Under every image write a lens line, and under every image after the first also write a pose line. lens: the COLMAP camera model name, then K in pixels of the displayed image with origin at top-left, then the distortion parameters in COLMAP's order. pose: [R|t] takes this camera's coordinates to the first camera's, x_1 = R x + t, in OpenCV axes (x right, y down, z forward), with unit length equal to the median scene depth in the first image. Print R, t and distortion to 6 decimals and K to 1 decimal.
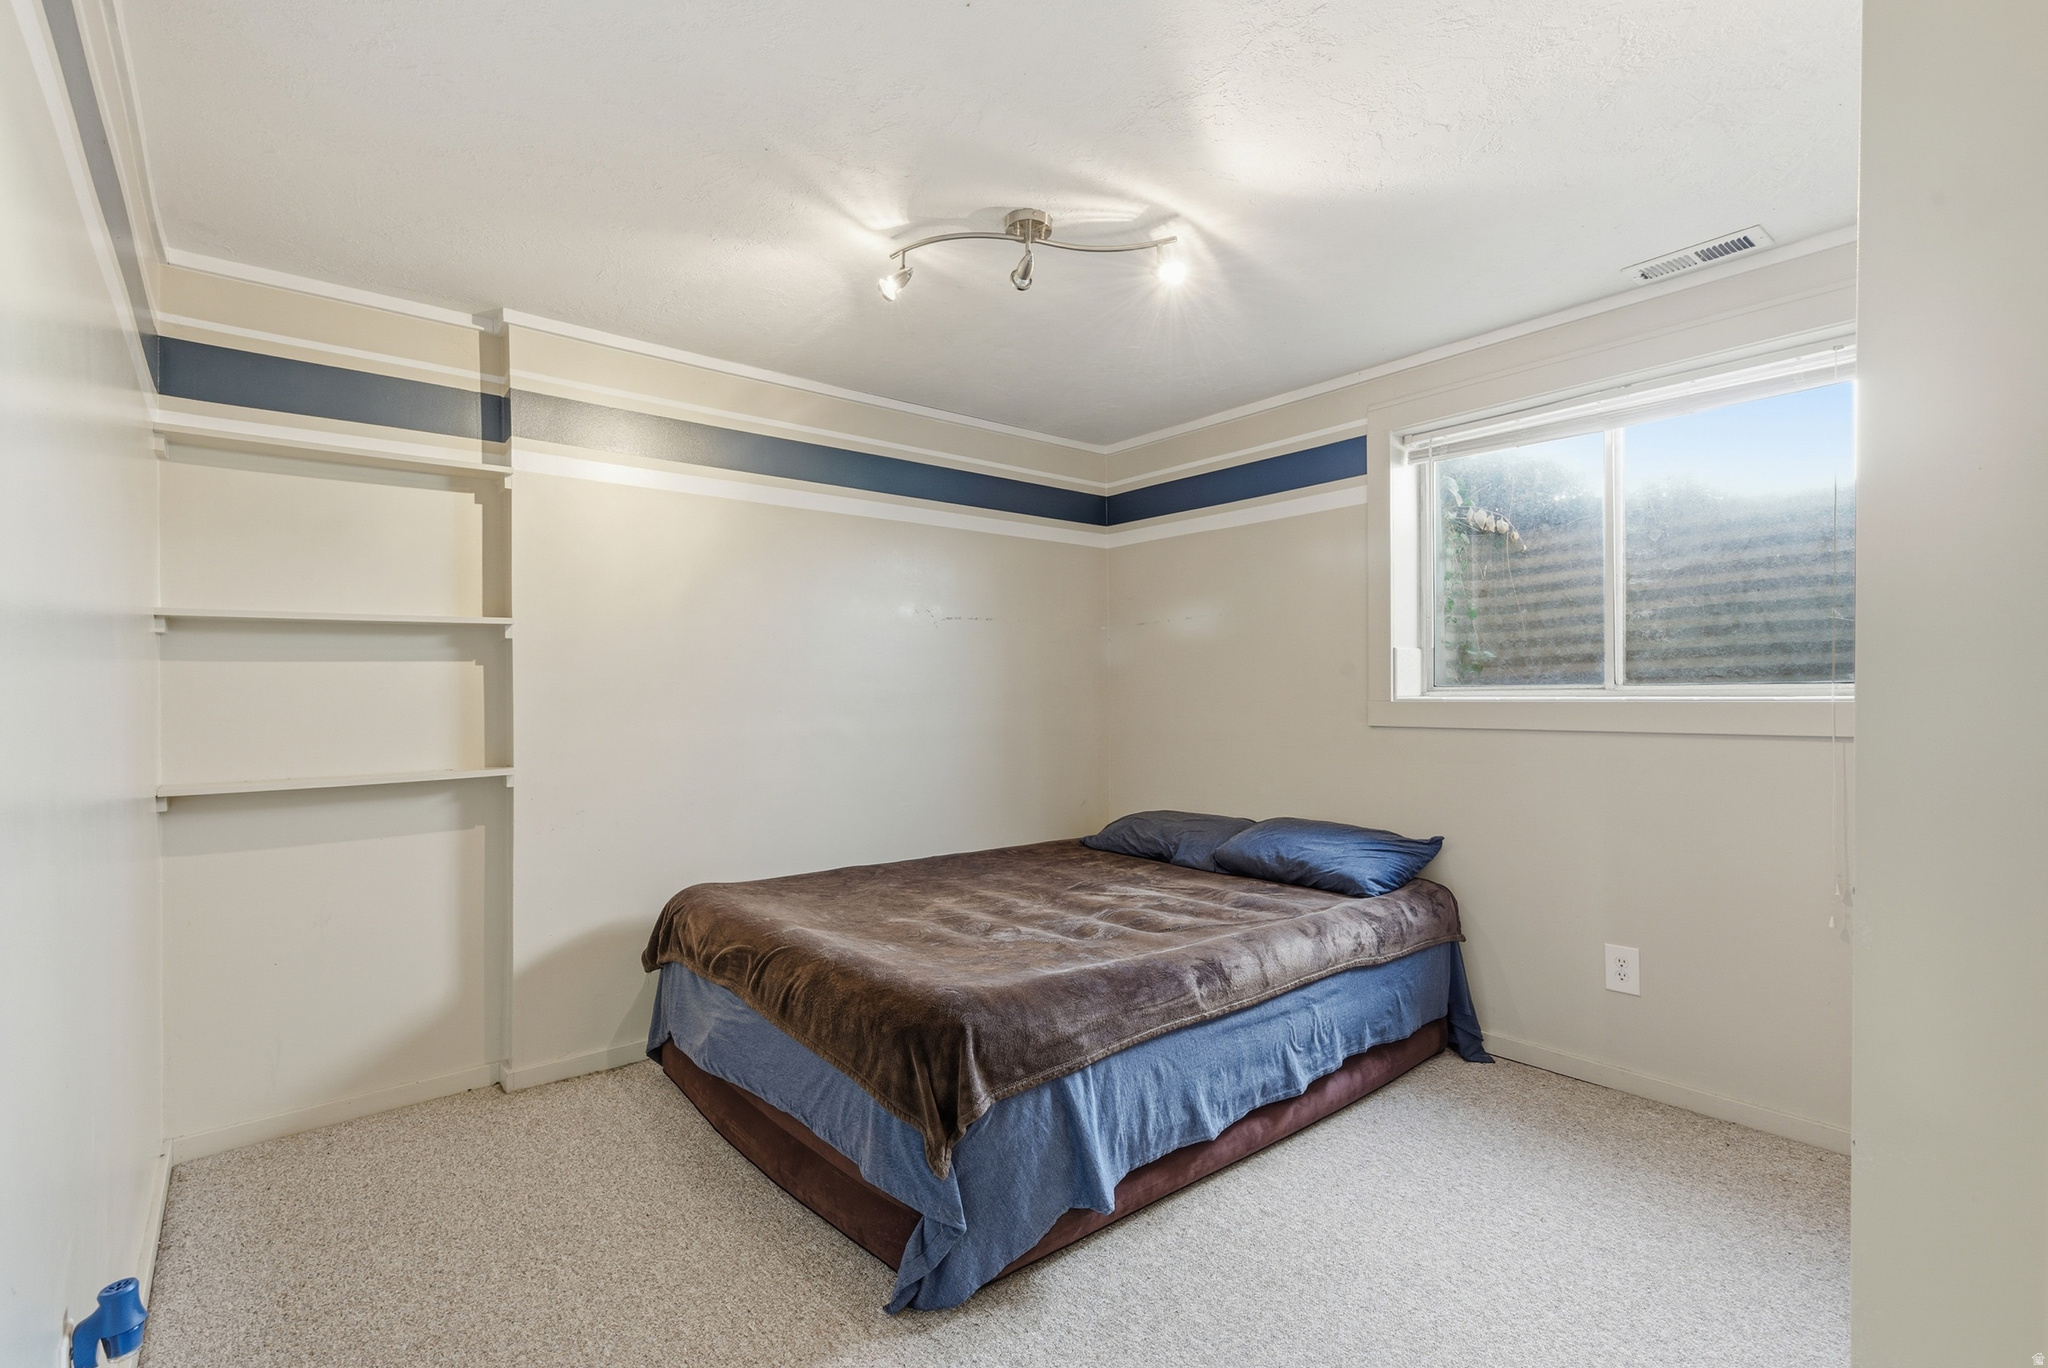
lens RADIAL K [[939.4, 0, 1021.2], [0, 939.4, 695.8], [0, 0, 1]] dist [-0.003324, -0.000208]
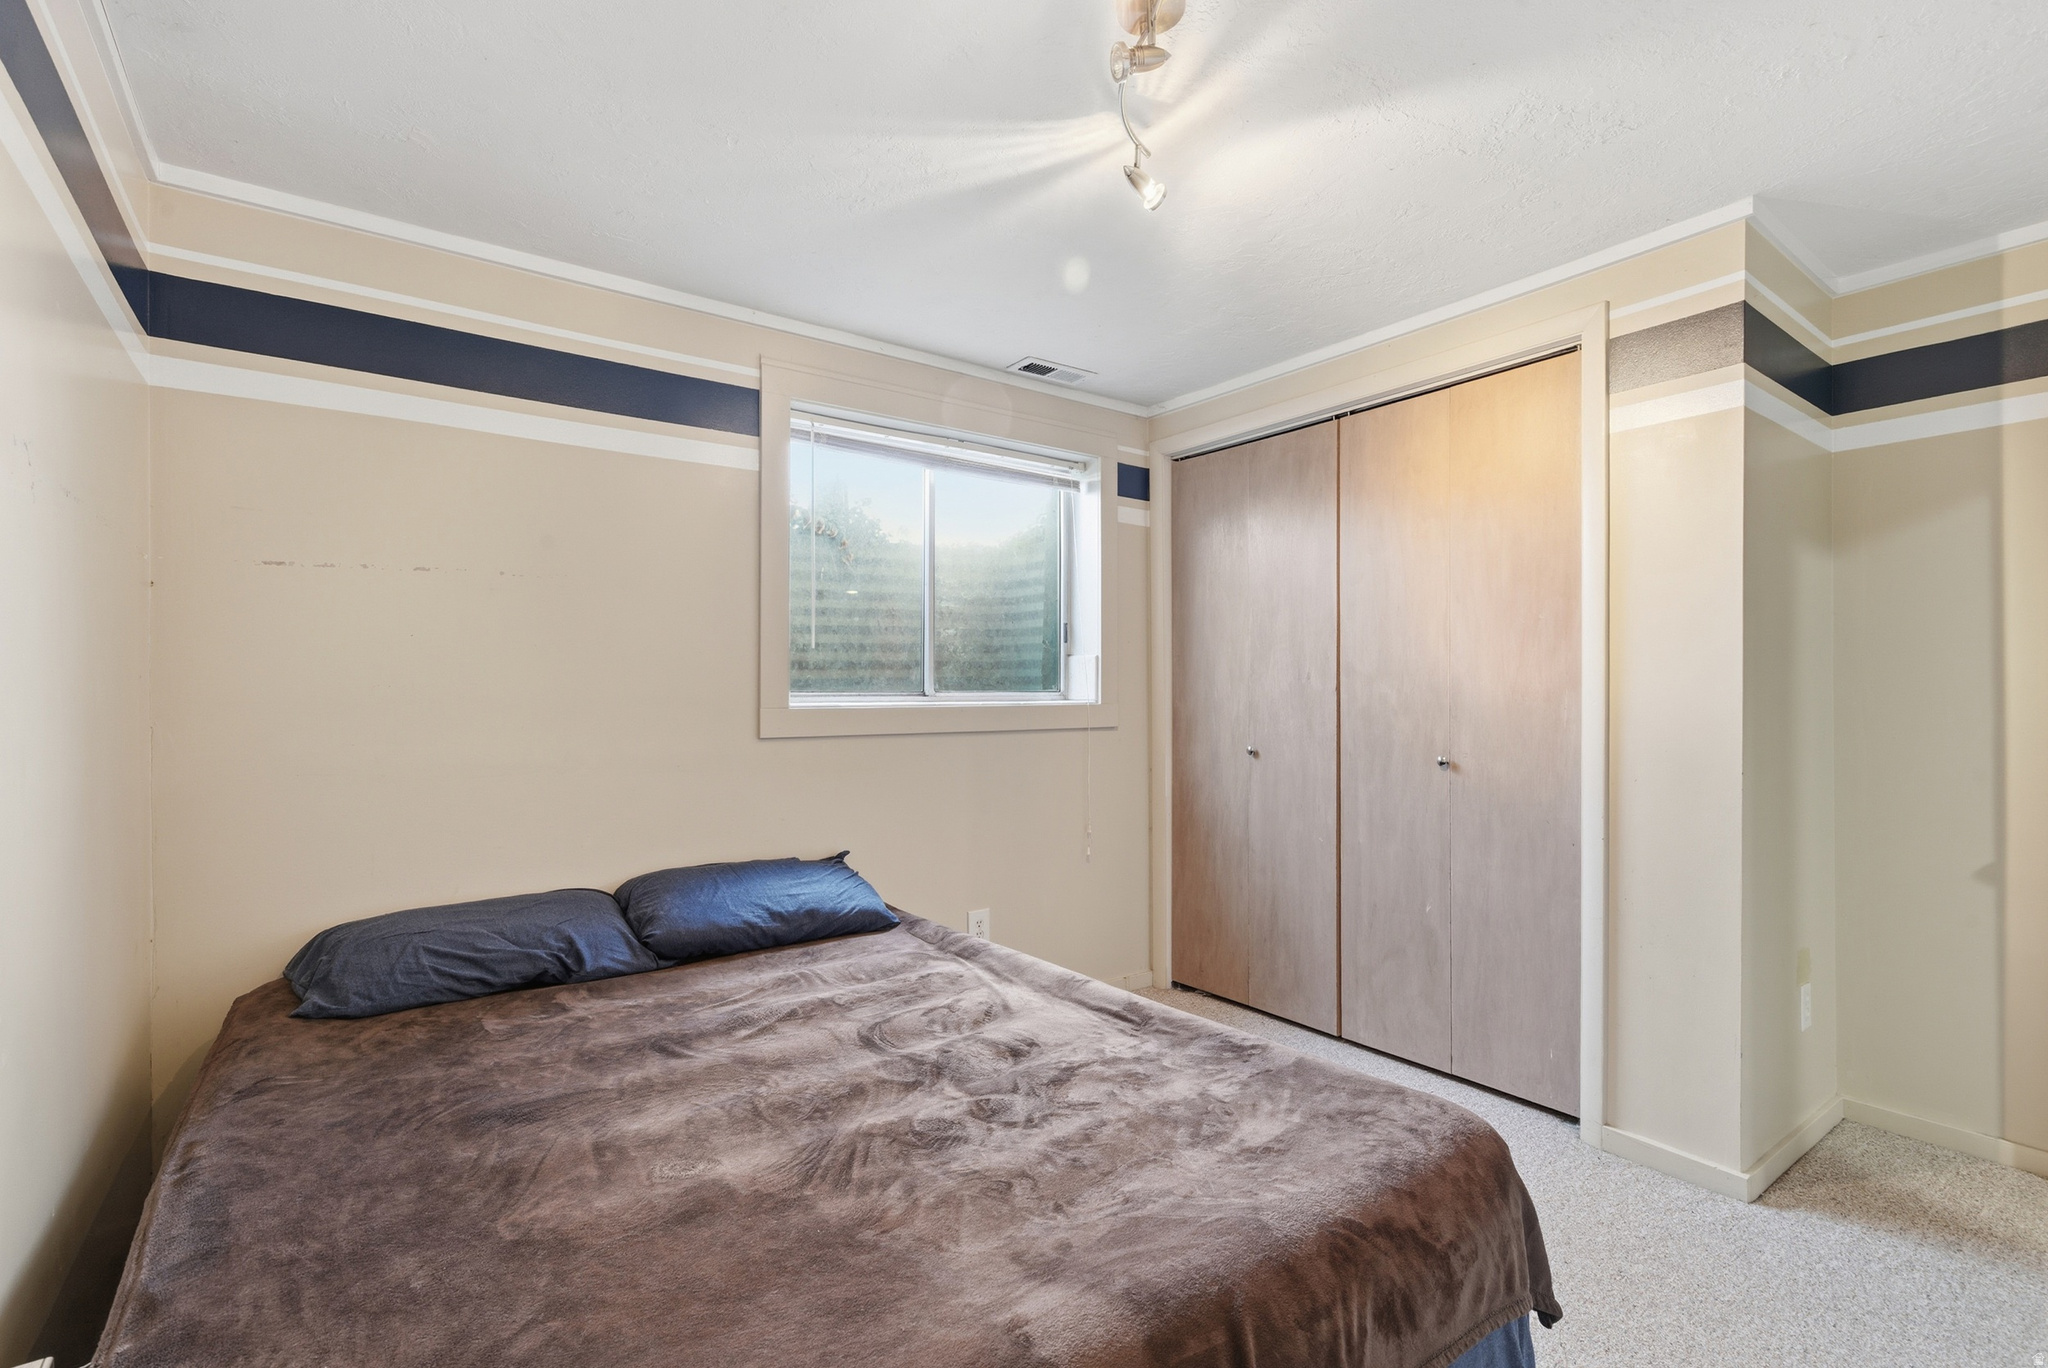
lens RADIAL K [[939.4, 0, 1022.1], [0, 939.4, 682.9], [0, 0, 1]] dist [-0.003324, -0.000208]
pose [[0.050951, 0.013264, 0.998613, -0.491955], [-0.001782, 0.999911, -0.013190, -0.005089], [-0.998700, -0.001108, 0.050970, 0.786508]]
